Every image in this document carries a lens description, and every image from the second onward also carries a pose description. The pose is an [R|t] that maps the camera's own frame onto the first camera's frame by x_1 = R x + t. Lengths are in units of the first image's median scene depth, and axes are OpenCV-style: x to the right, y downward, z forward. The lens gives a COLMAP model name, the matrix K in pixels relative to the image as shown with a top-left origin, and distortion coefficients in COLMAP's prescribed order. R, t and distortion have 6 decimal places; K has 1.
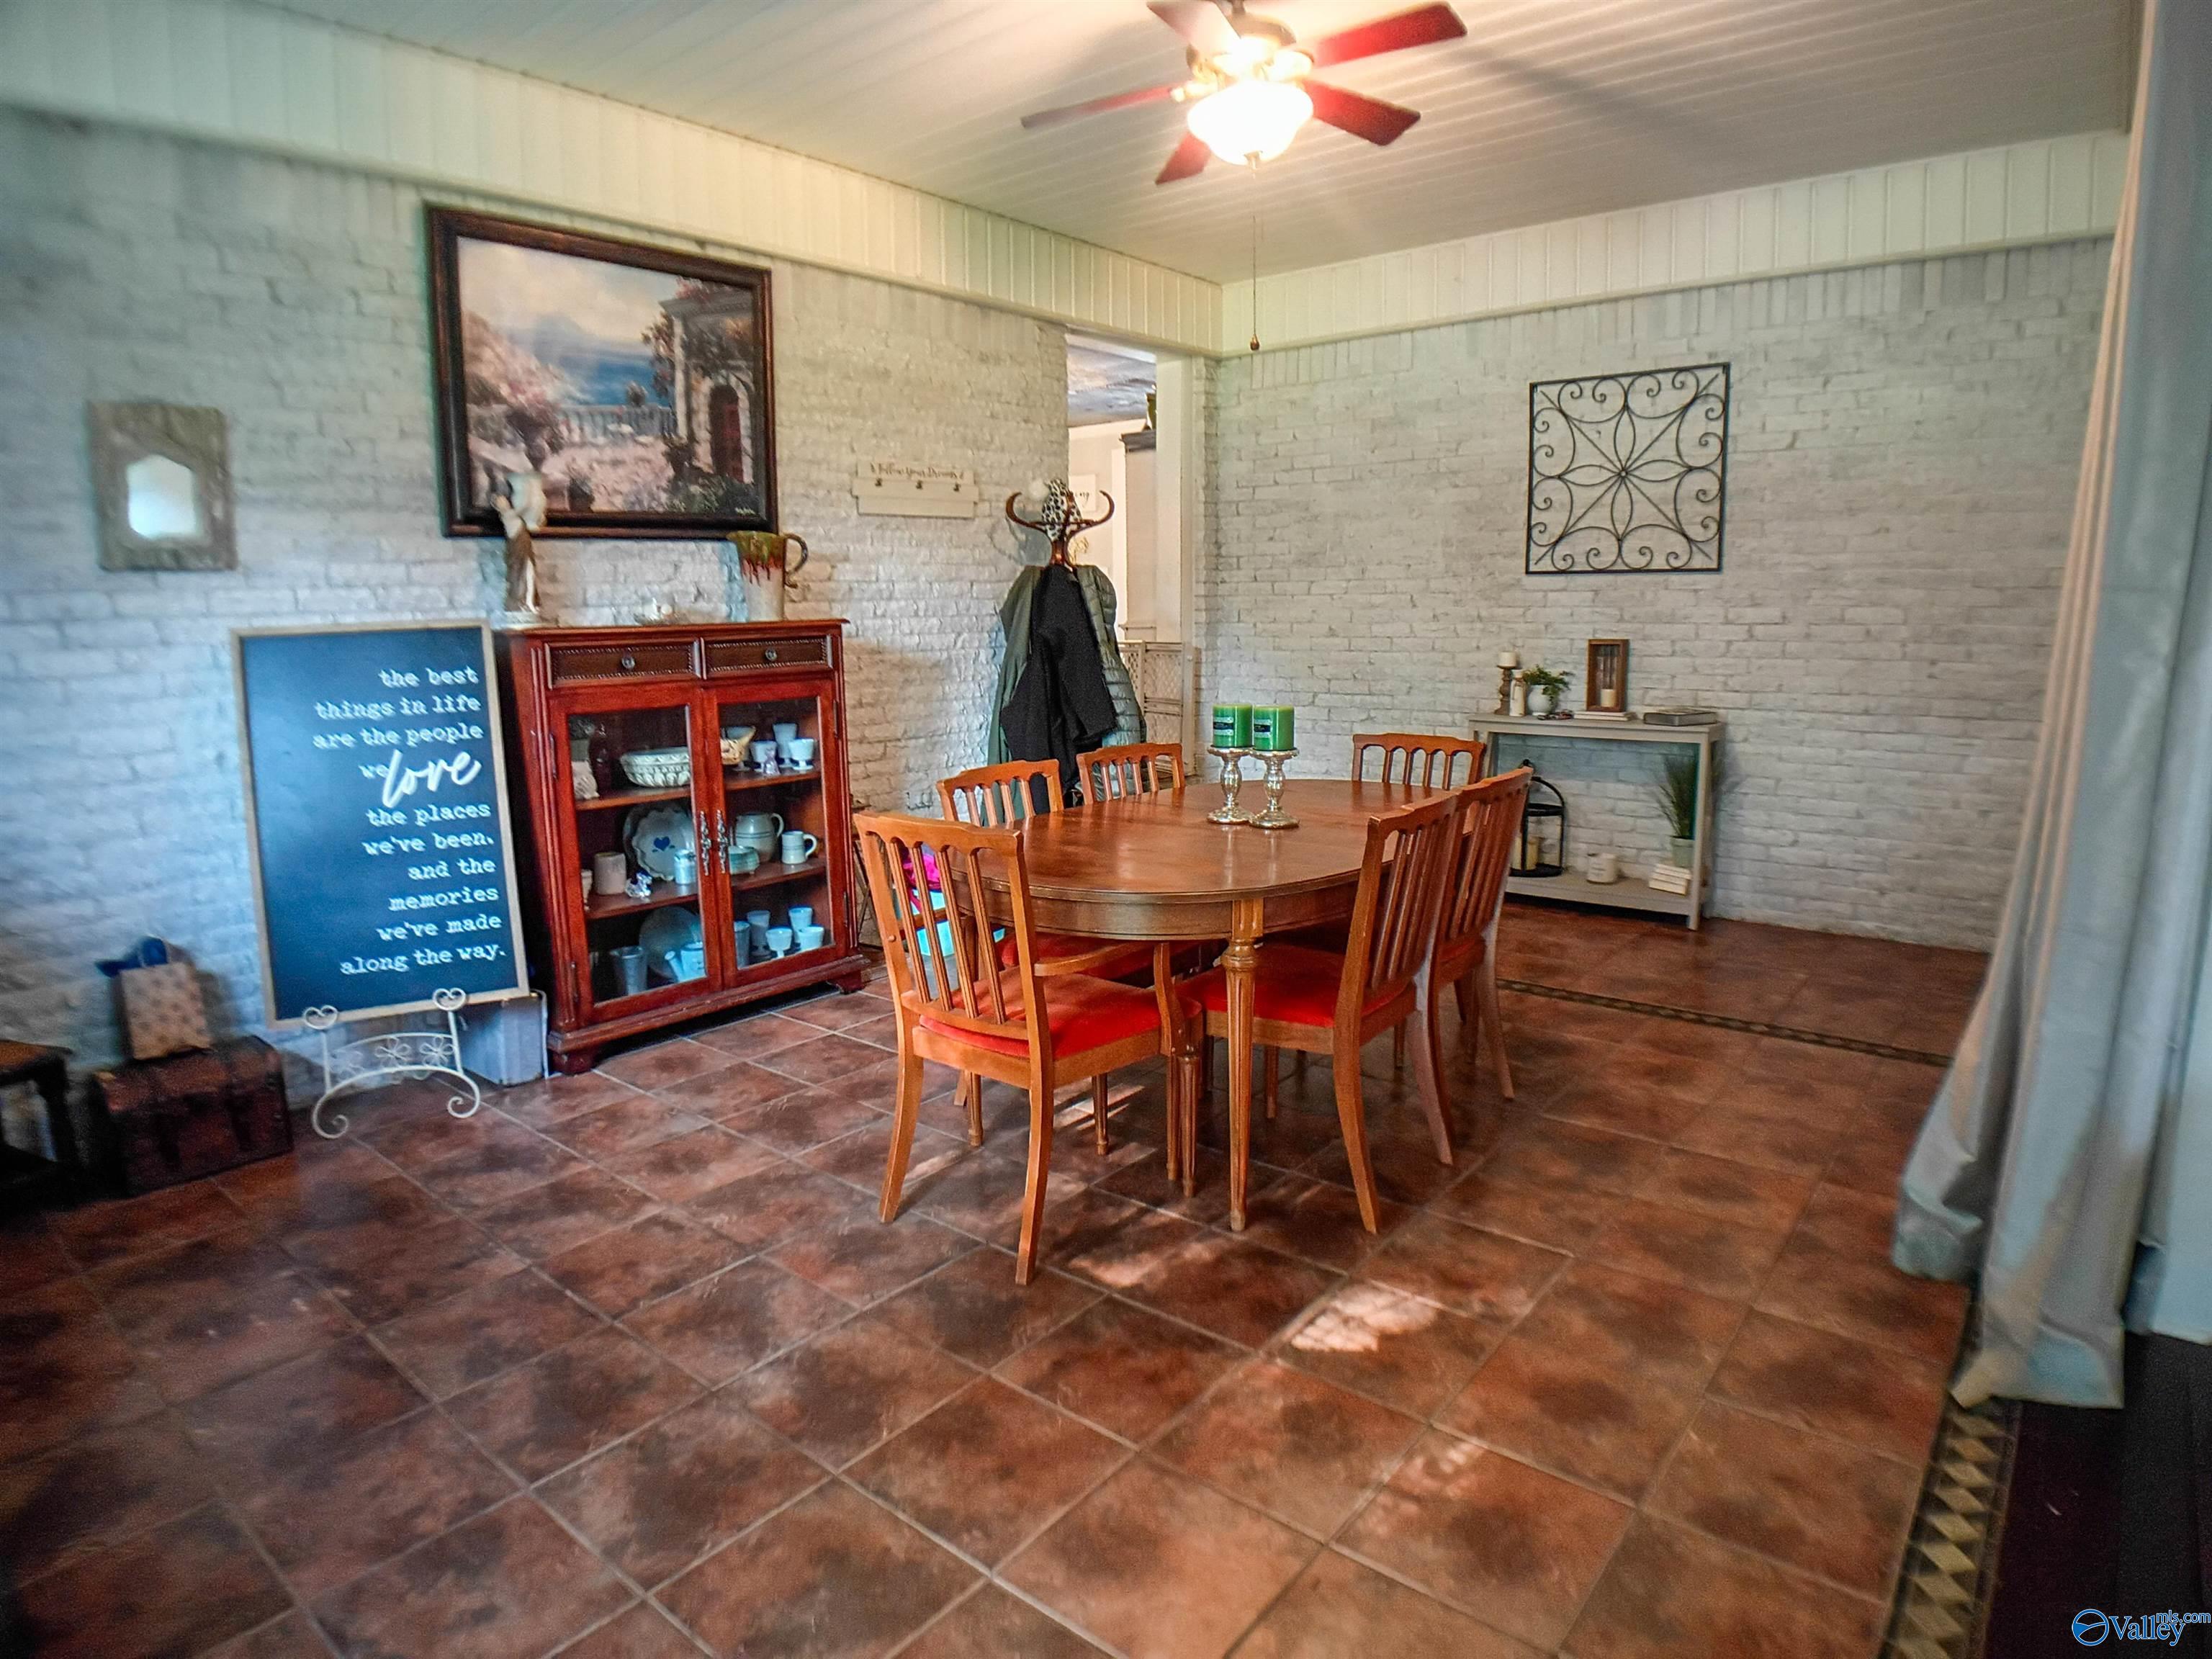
lens RADIAL K [[1271.3, 0, 1105.0], [0, 1271.3, 826.2], [0, 0, 1]] dist [-0.097762, 0.018474]
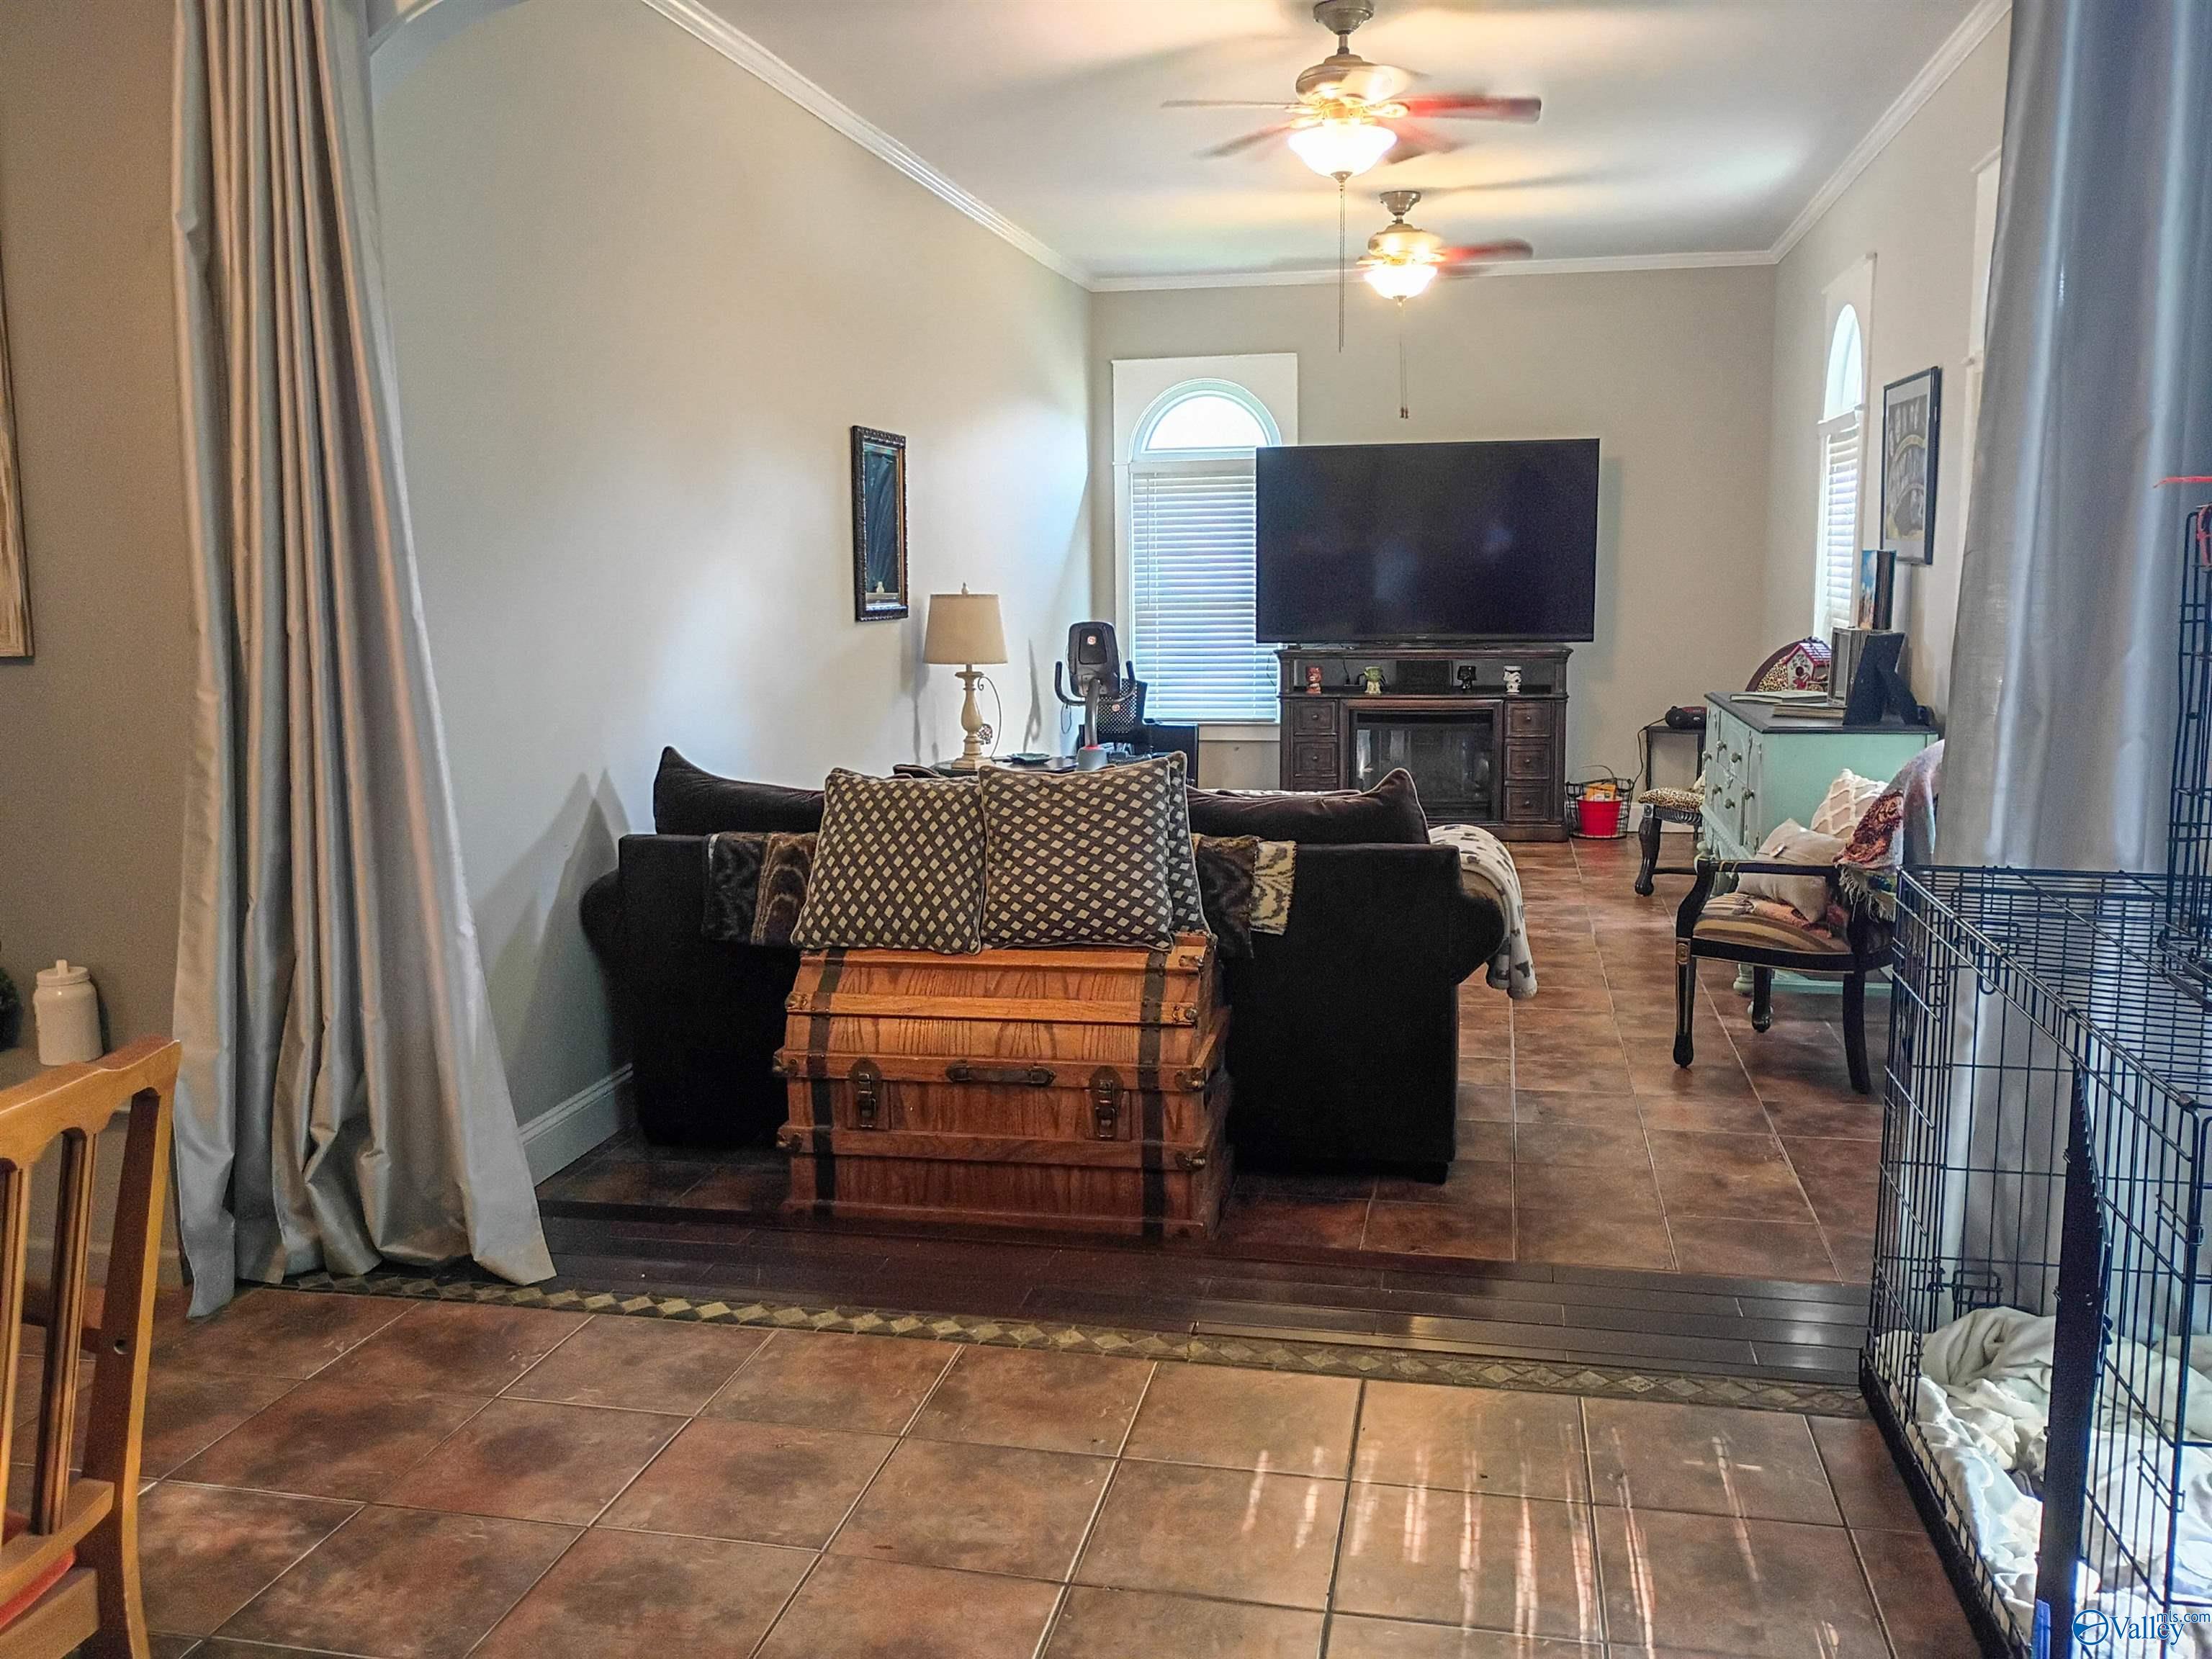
lens RADIAL K [[1841.8, 0, 1109.3], [0, 1841.8, 820.5], [0, 0, 1]] dist [0.050386, -0.011180]
pose [[-0.462534, -0.101288, 0.880797, -0.478608], [0.169752, 0.964957, 0.200108, -0.085788], [-0.870199, 0.242073, -0.429131, 0.551691]]
